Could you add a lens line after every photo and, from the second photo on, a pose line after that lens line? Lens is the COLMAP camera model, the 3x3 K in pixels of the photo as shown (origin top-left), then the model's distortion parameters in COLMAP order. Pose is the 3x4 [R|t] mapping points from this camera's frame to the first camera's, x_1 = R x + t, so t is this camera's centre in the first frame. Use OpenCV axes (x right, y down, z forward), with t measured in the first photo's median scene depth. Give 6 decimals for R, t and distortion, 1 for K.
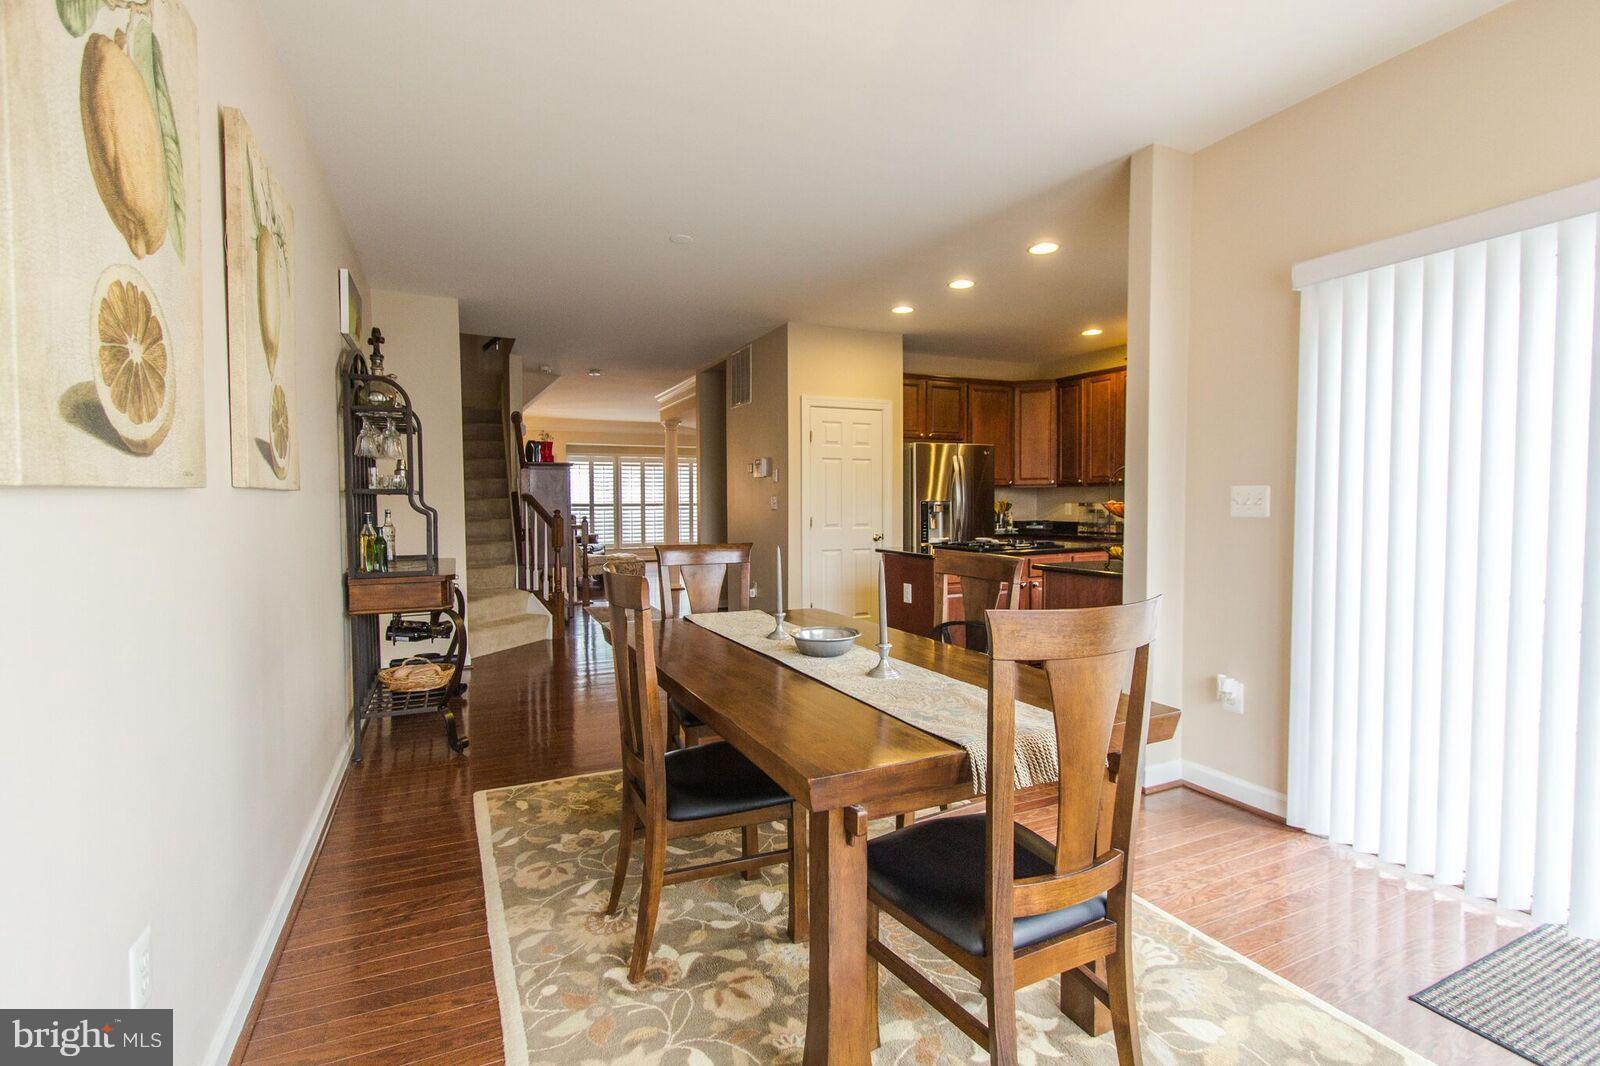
lens RADIAL K [[741.1, 0, 800.0], [0, 741.1, 533.0], [0, 0, 1]] dist [-0.000373, 0.000091]
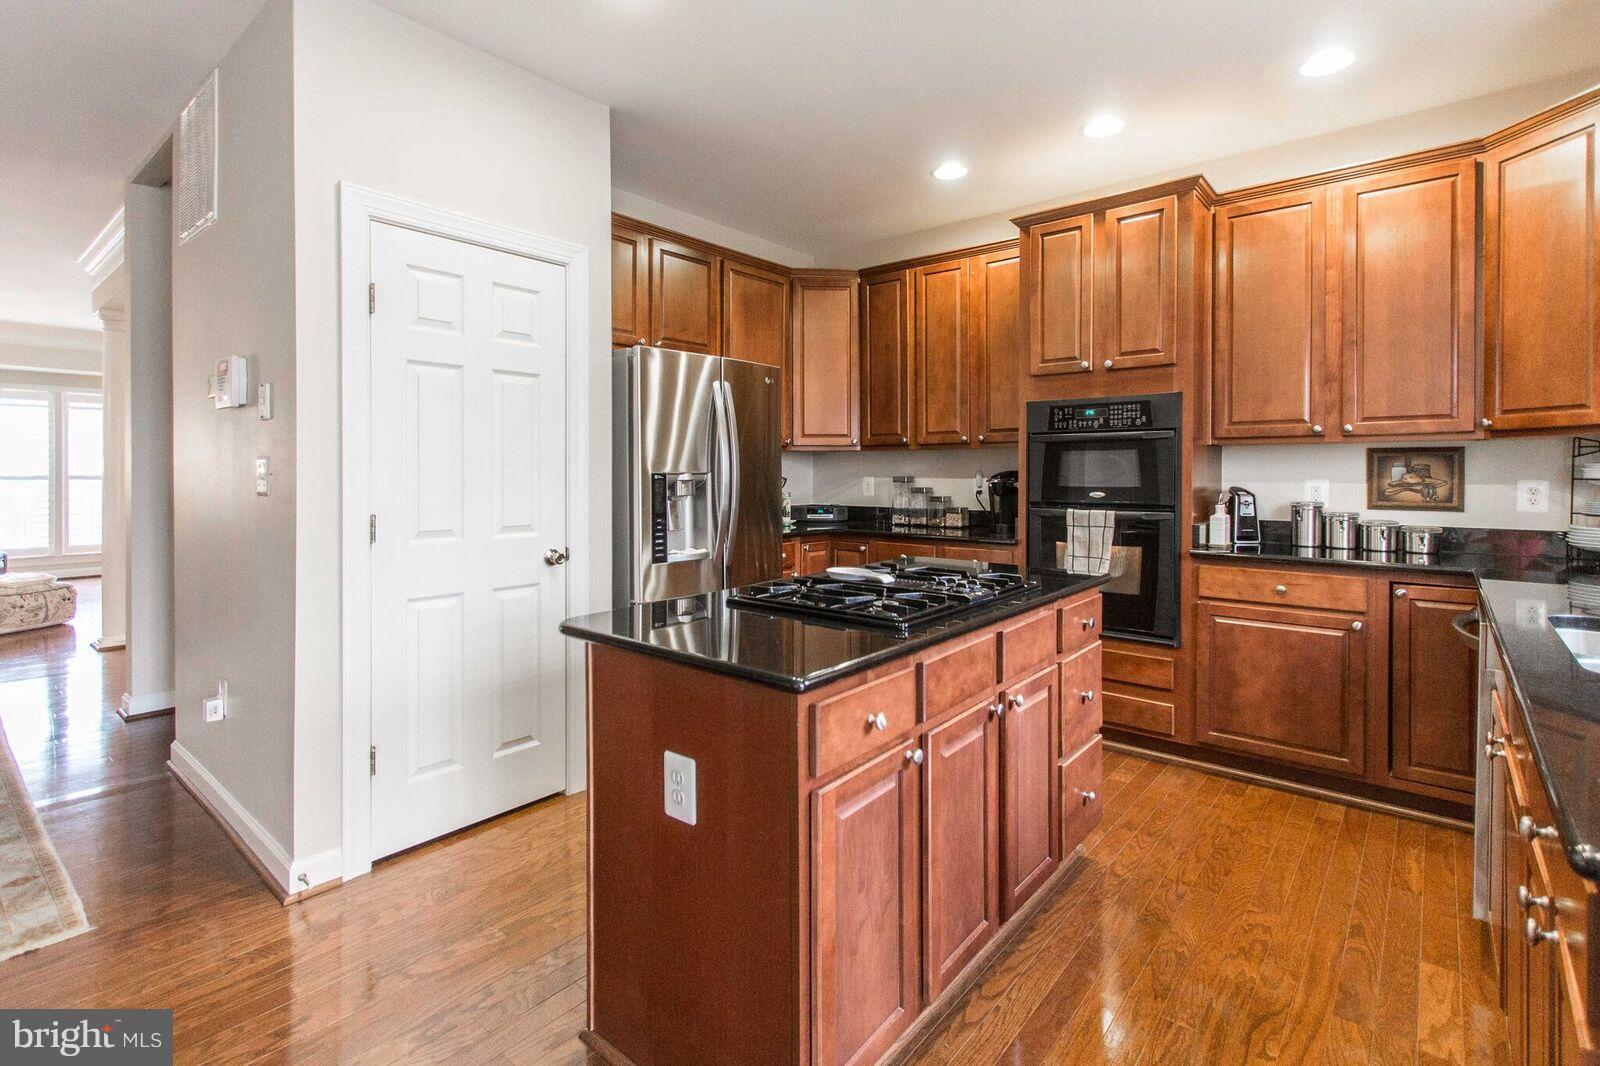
lens RADIAL K [[749.3, 0, 779.9], [0, 749.3, 480.3], [0, 0, 1]] dist [0.000665, 0.000519]
pose [[0.913686, -0.000278, 0.406421, 0.042074], [0.013640, 0.999457, -0.029981, -0.021017], [-0.406192, 0.032937, 0.913194, 0.488782]]
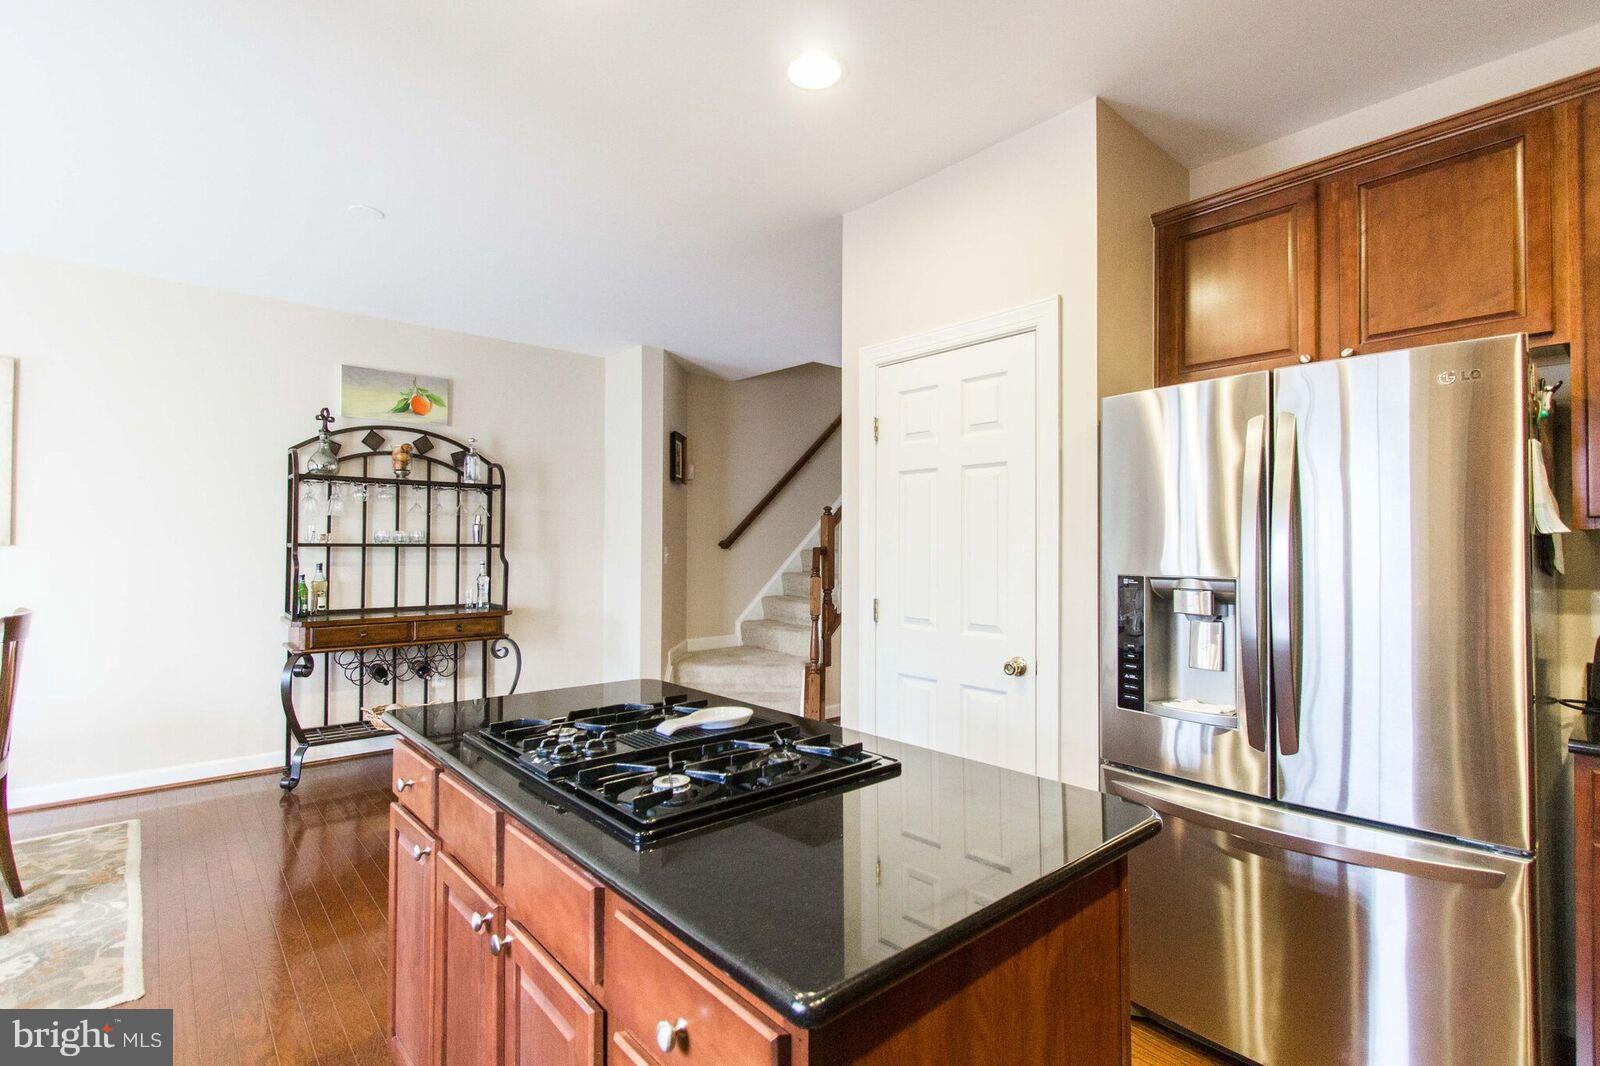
lens RADIAL K [[741.1, 0, 800.0], [0, 741.1, 533.0], [0, 0, 1]] dist [-0.000373, 0.000091]
pose [[0.277206, -0.010030, -0.960758, 0.392394], [-0.047693, 0.998569, -0.024185, -0.042399], [0.959626, 0.052526, 0.276331, 0.702271]]
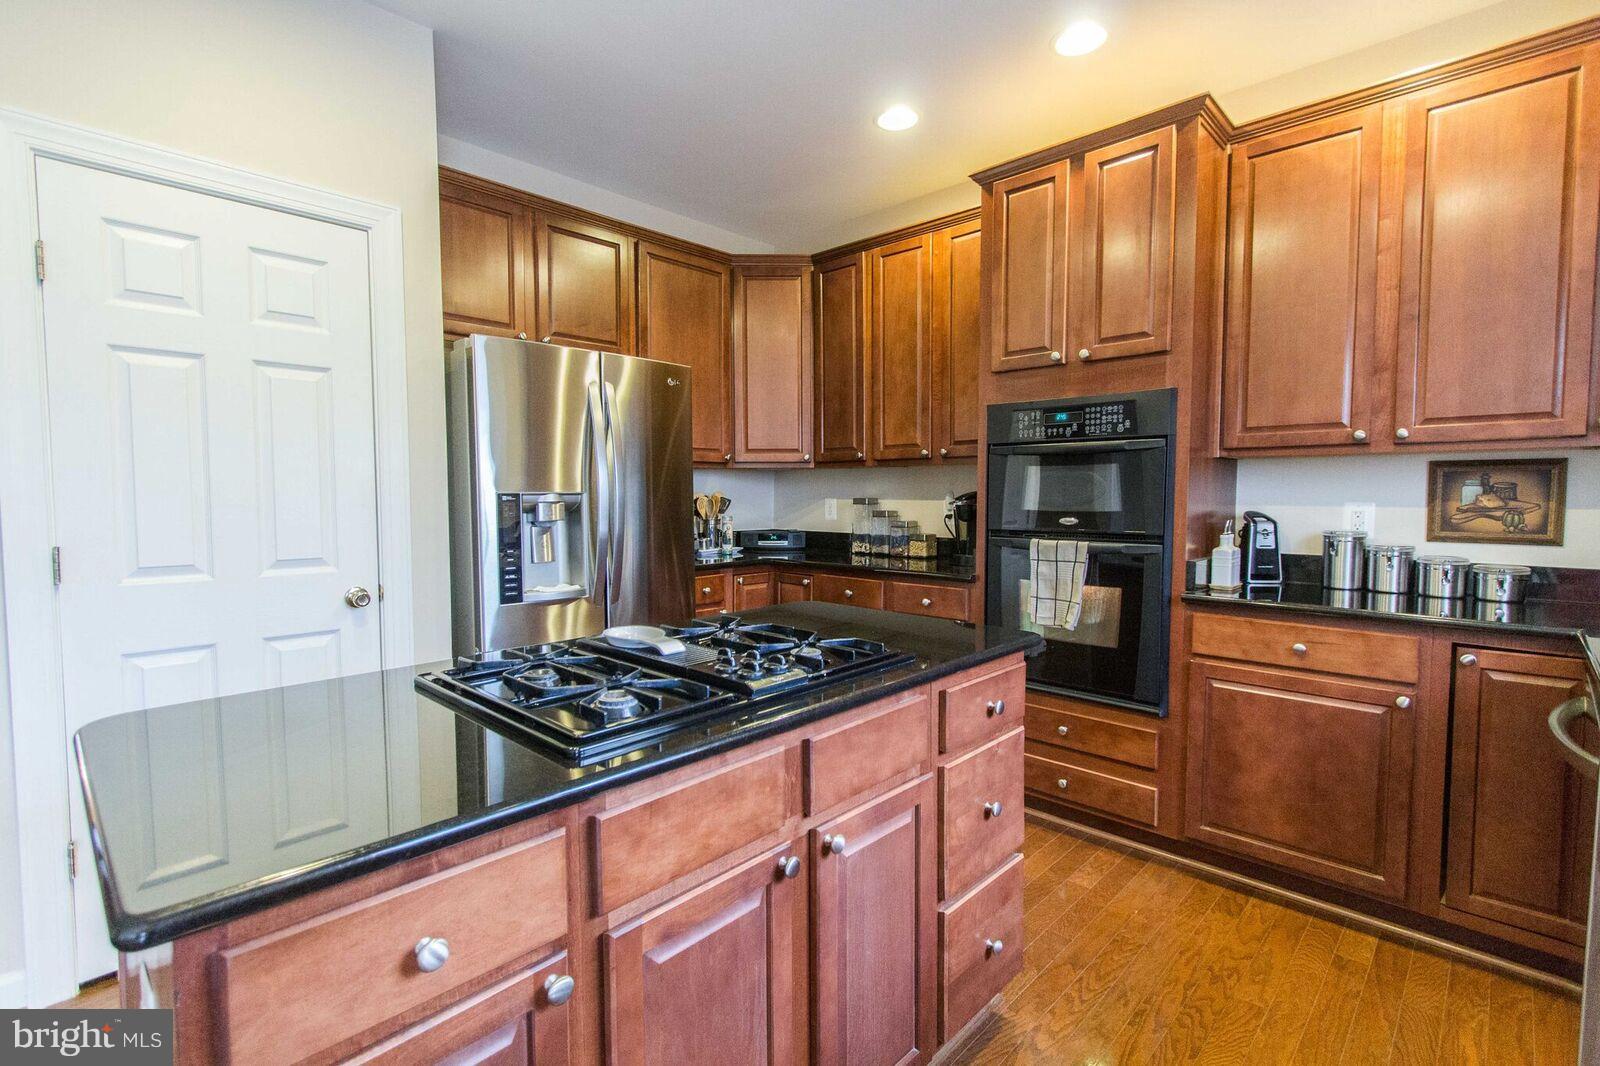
lens RADIAL K [[727.2, 0, 785.1], [0, 727.2, 532.5], [0, 0, 1]] dist [0.000256, -0.000031]
pose [[0.938308, -0.013714, 0.345528, 0.155723], [0.010172, 0.999876, 0.012062, -0.023447], [-0.345651, -0.007803, 0.938331, 0.545631]]
